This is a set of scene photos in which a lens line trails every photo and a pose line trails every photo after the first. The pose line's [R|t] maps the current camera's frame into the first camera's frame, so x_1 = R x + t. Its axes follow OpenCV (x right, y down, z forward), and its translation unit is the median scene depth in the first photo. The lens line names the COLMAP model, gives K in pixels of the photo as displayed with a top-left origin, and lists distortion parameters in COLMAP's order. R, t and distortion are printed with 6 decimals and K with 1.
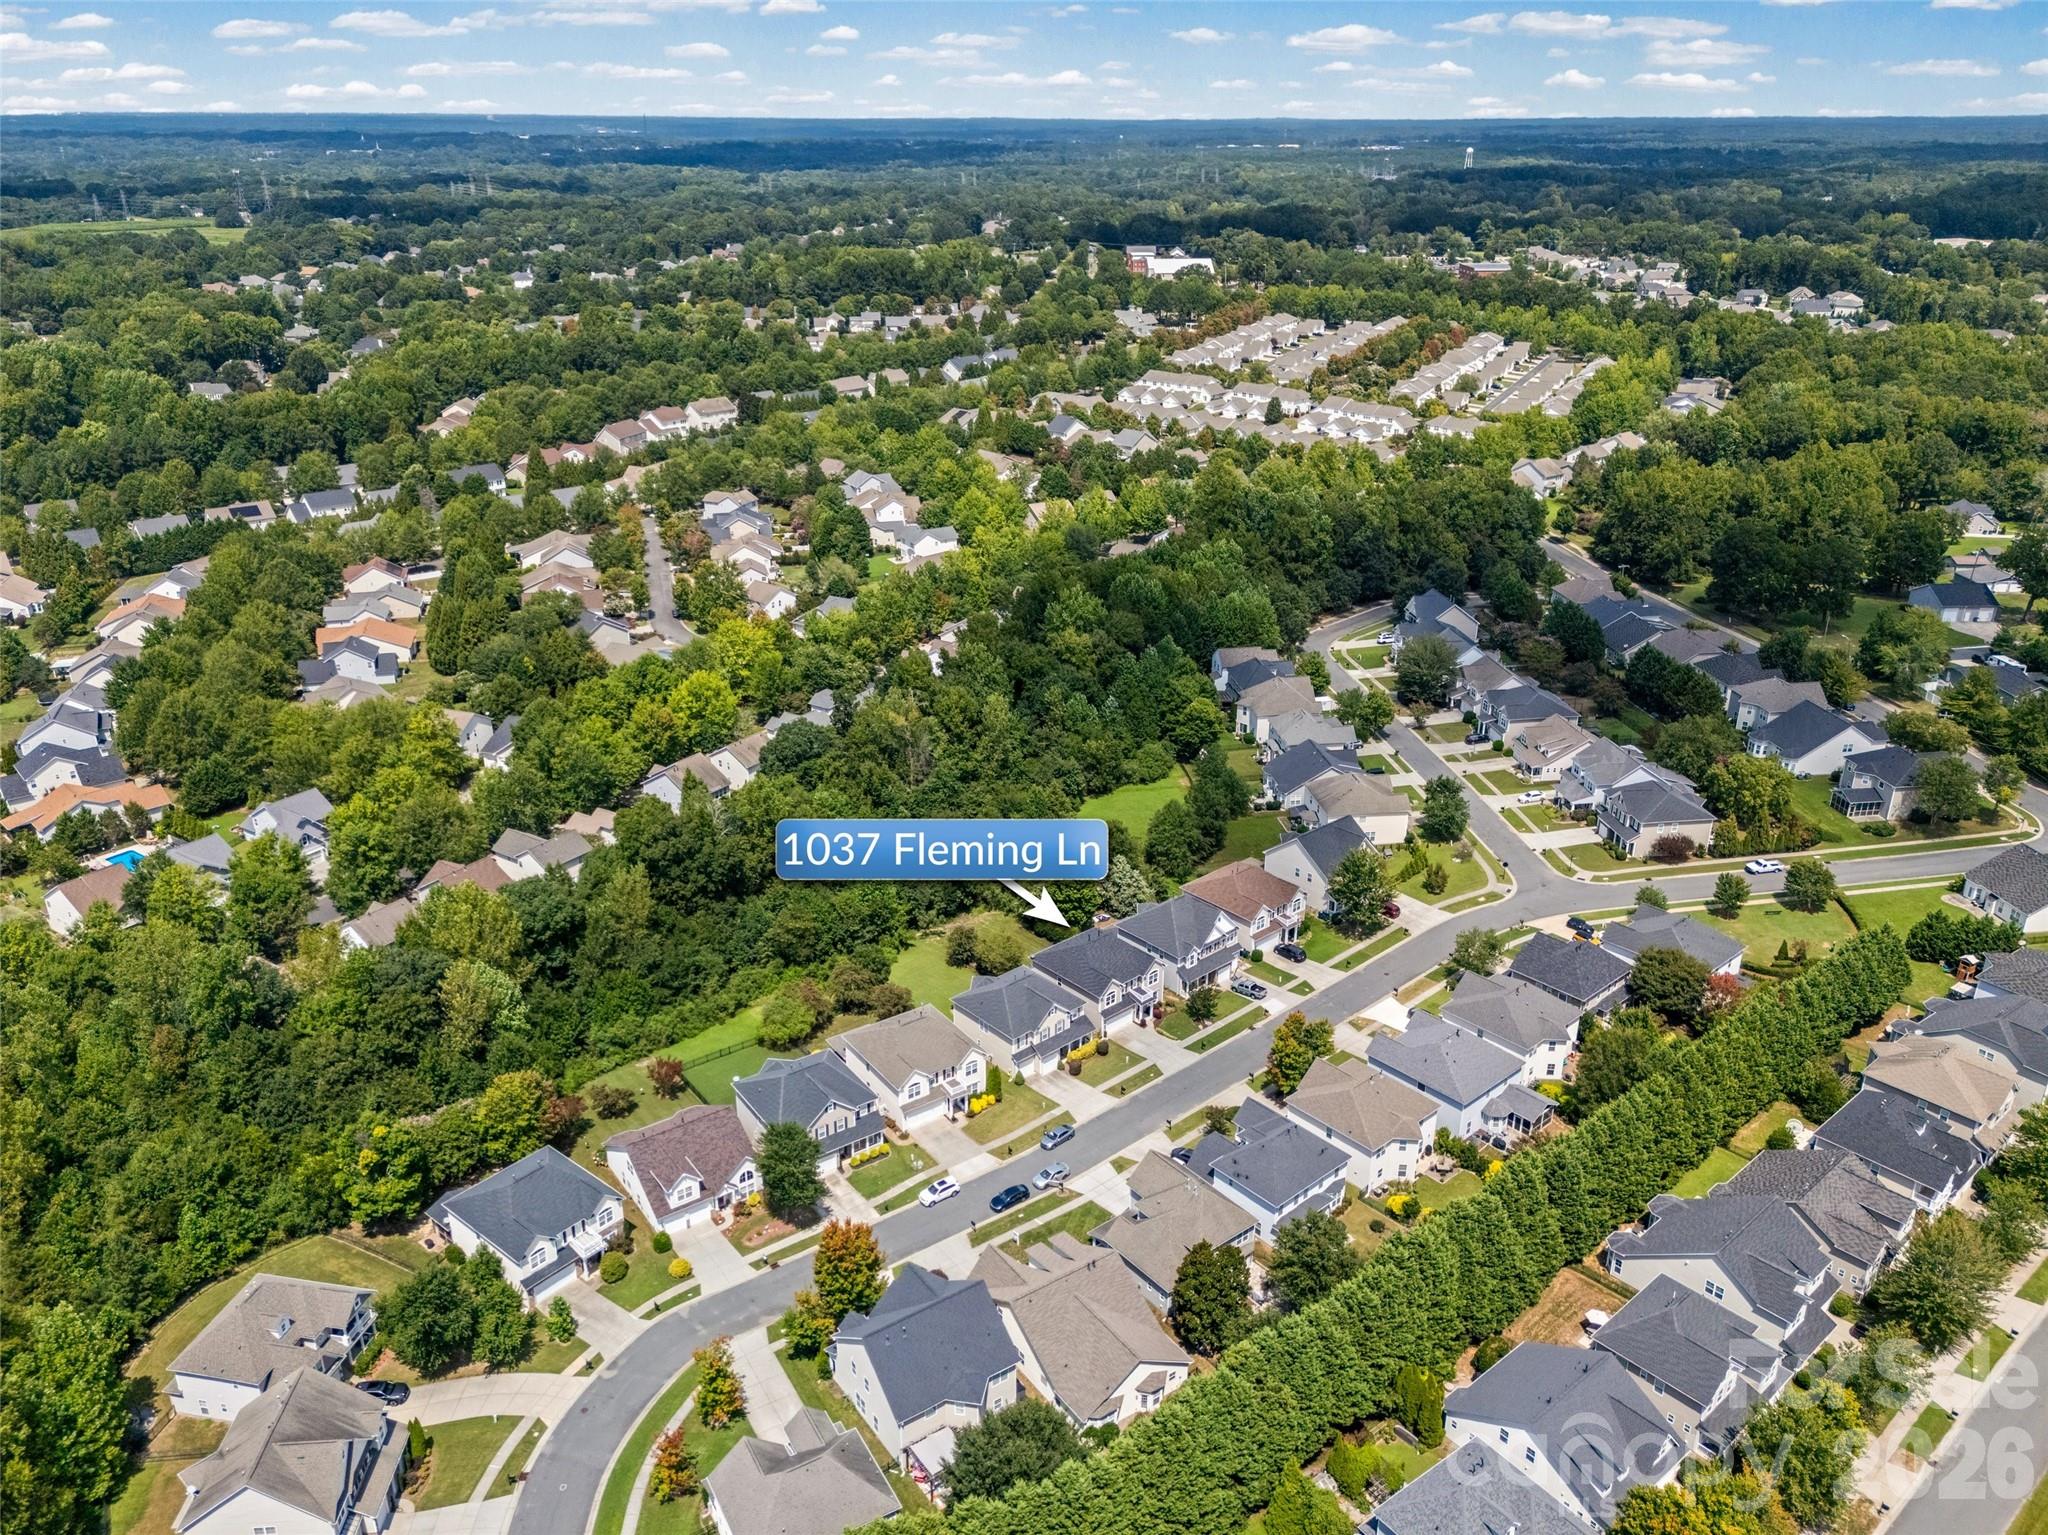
lens RADIAL K [[1529.0, 0, 1025.9], [0, 1529.0, 763.7], [0, 0, 1]] dist [0.061129, -0.020113]
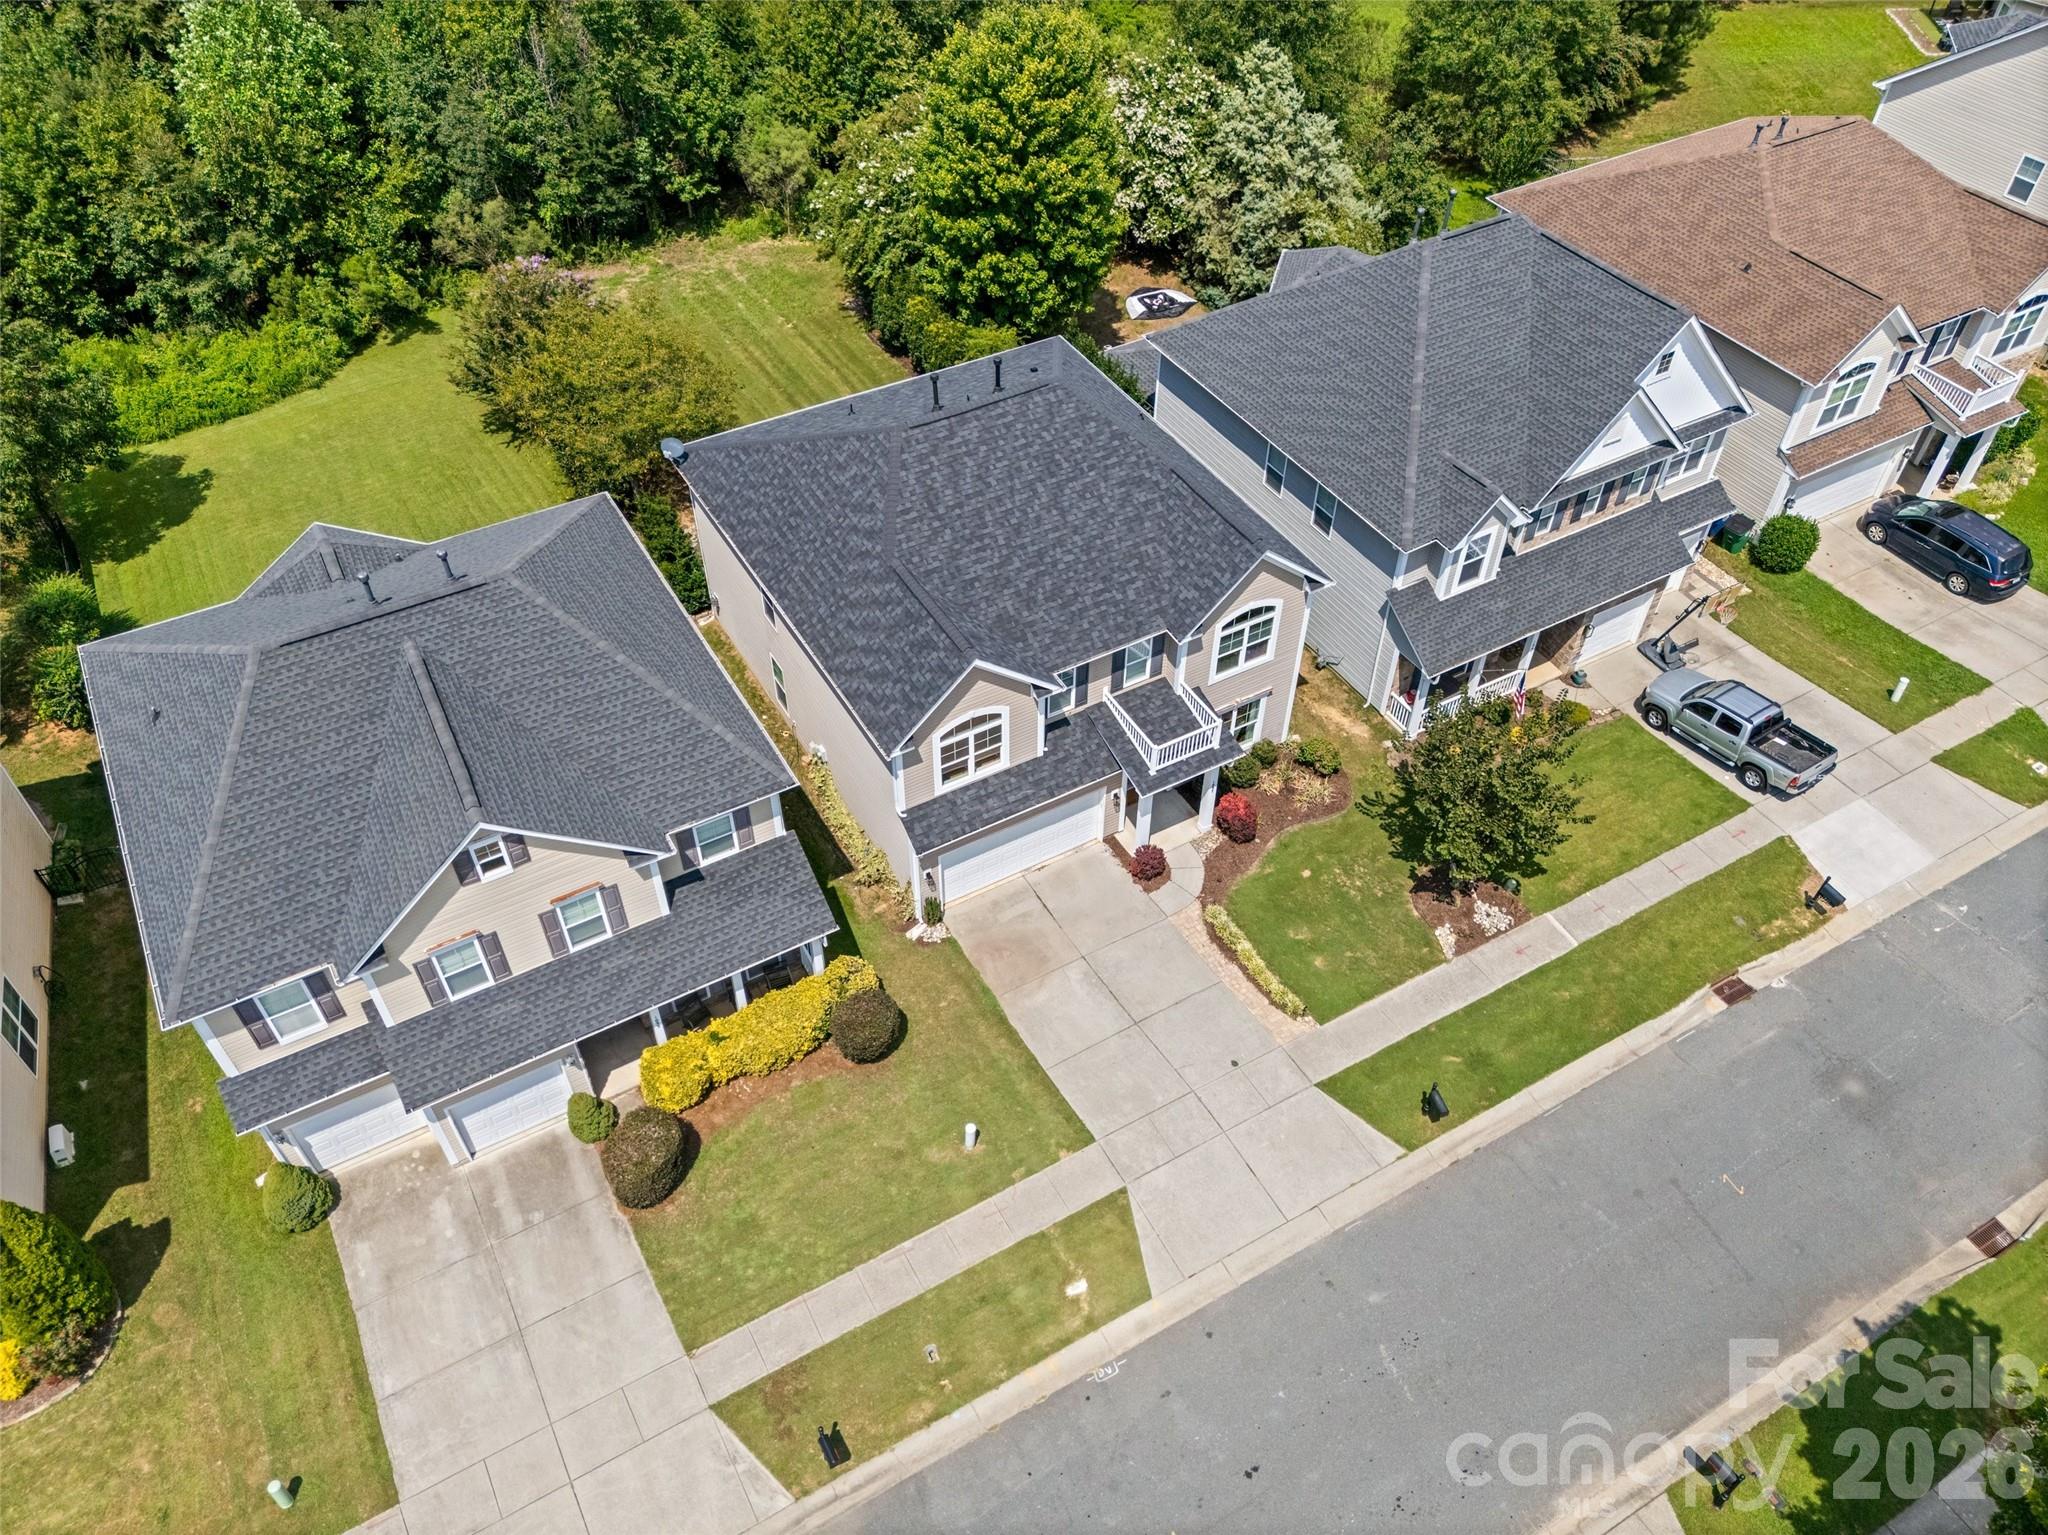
lens RADIAL K [[1529.0, 0, 1023.0], [0, 1529.0, 773.5], [0, 0, 1]] dist [0.061129, -0.020113]
pose [[0.978100, 0.150040, -0.144249, 0.083140], [-0.082816, 0.916389, 0.391627, 0.079413], [0.190948, -0.371104, 0.908747, 0.785801]]
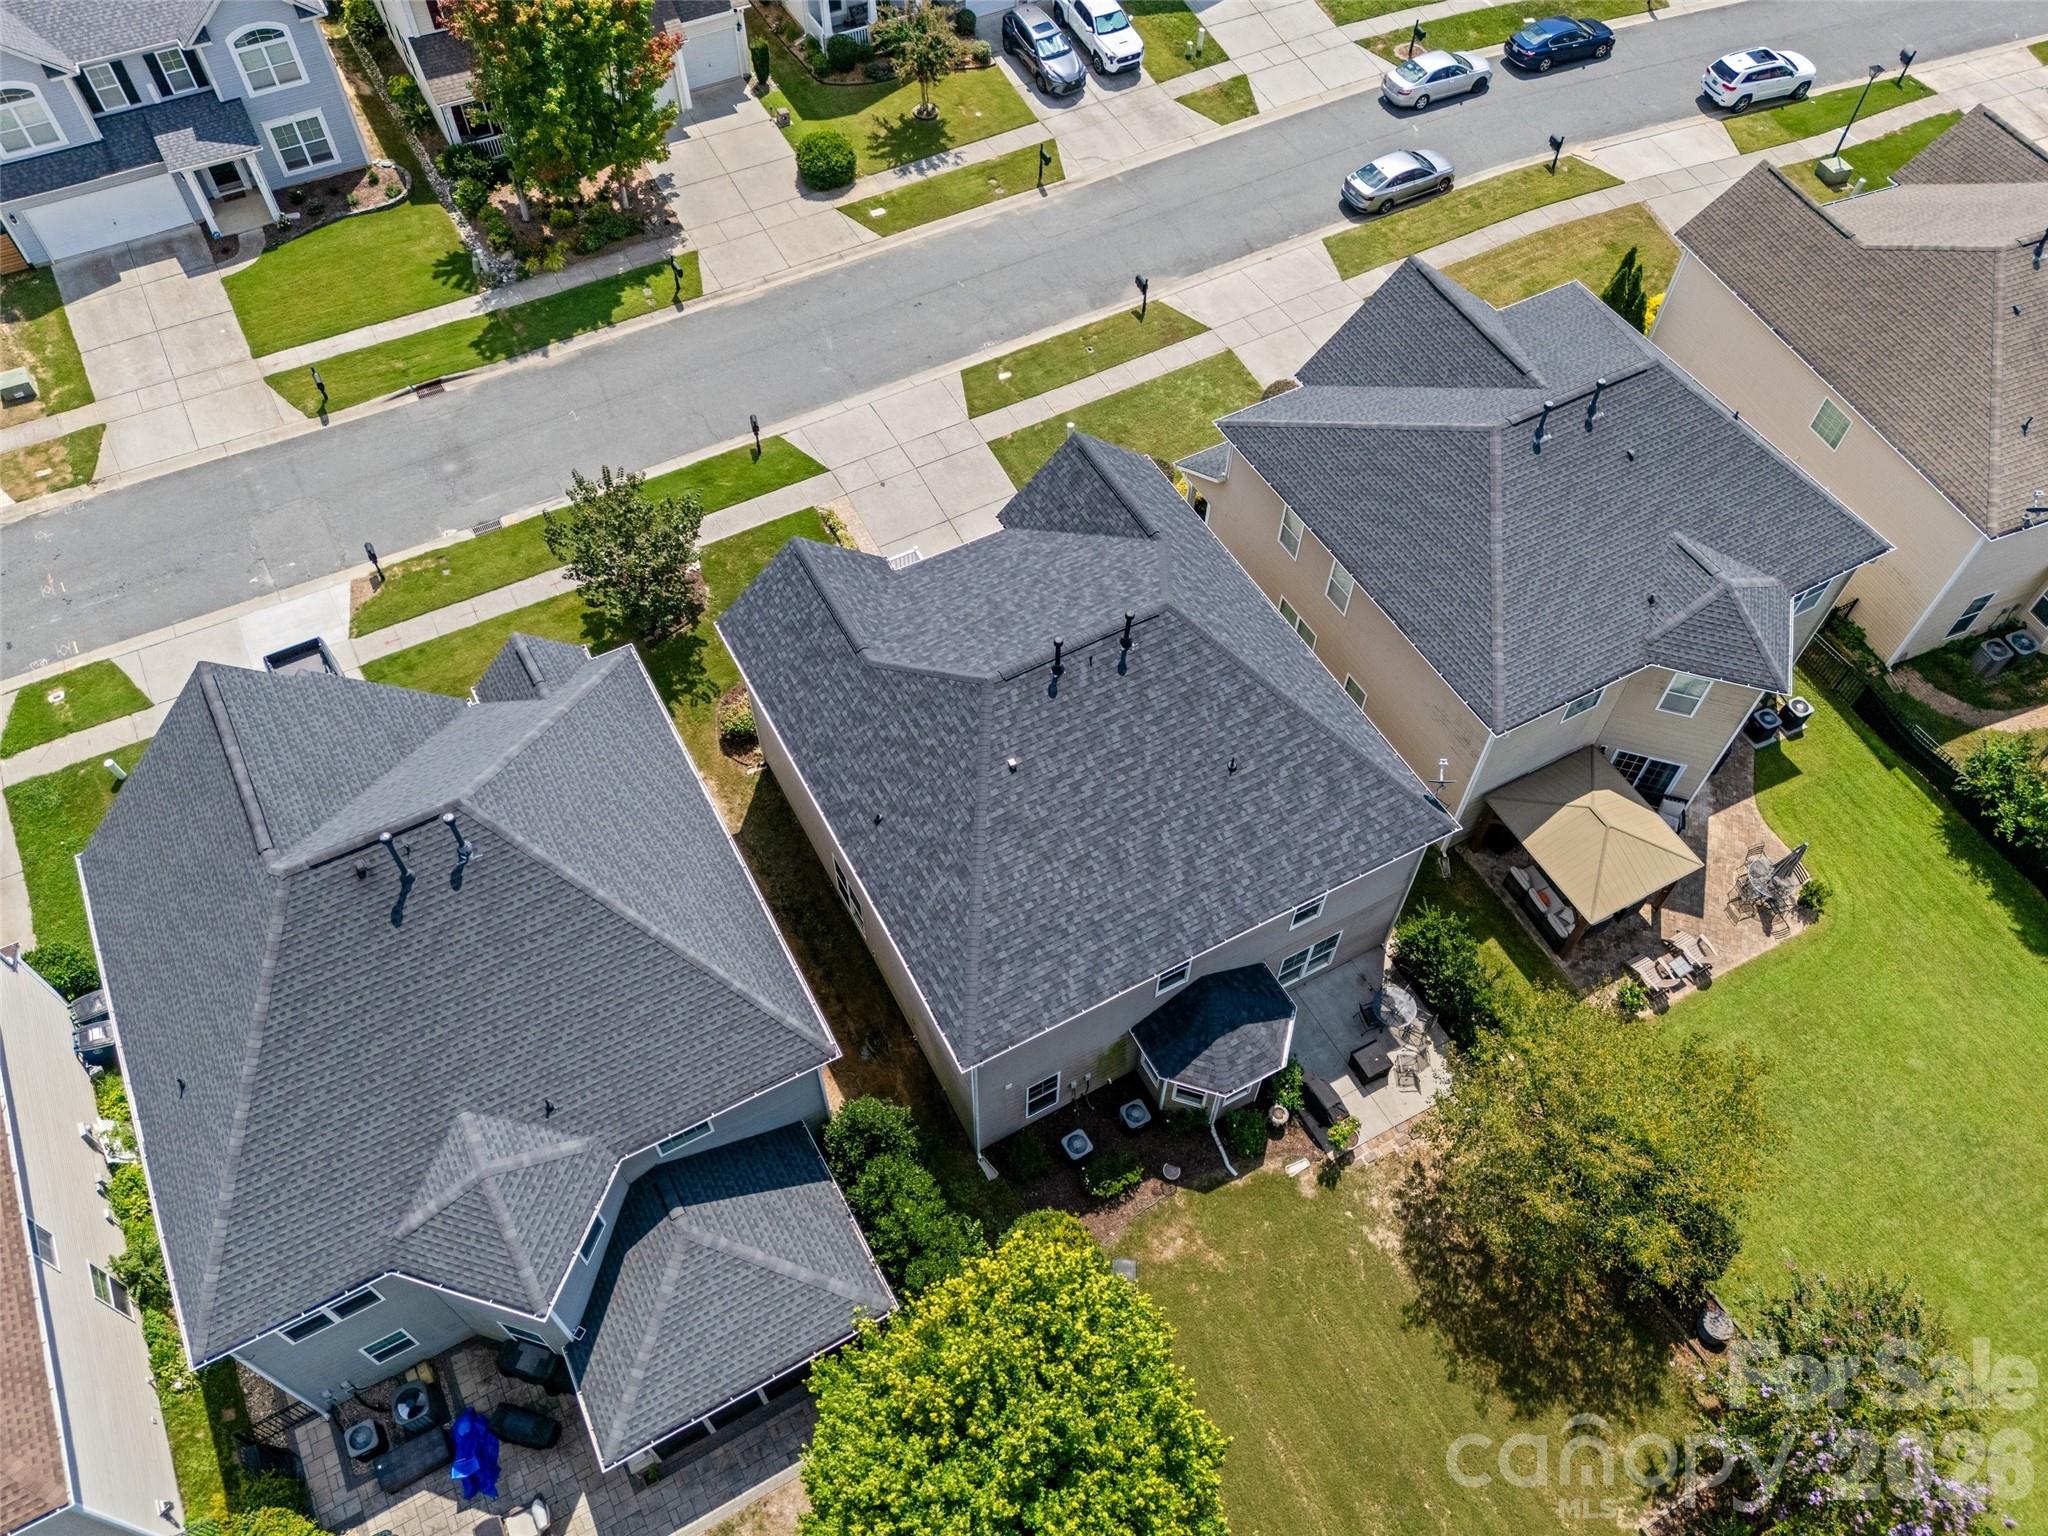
lens RADIAL K [[1529.0, 0, 1024.1], [0, 1529.0, 768.1], [0, 0, 1]] dist [0.061129, -0.020113]
pose [[-0.972789, -0.195043, 0.125059, 0.027482], [0.080456, 0.221809, 0.971765, -0.043931], [-0.217275, 0.955384, -0.200081, 1.015024]]
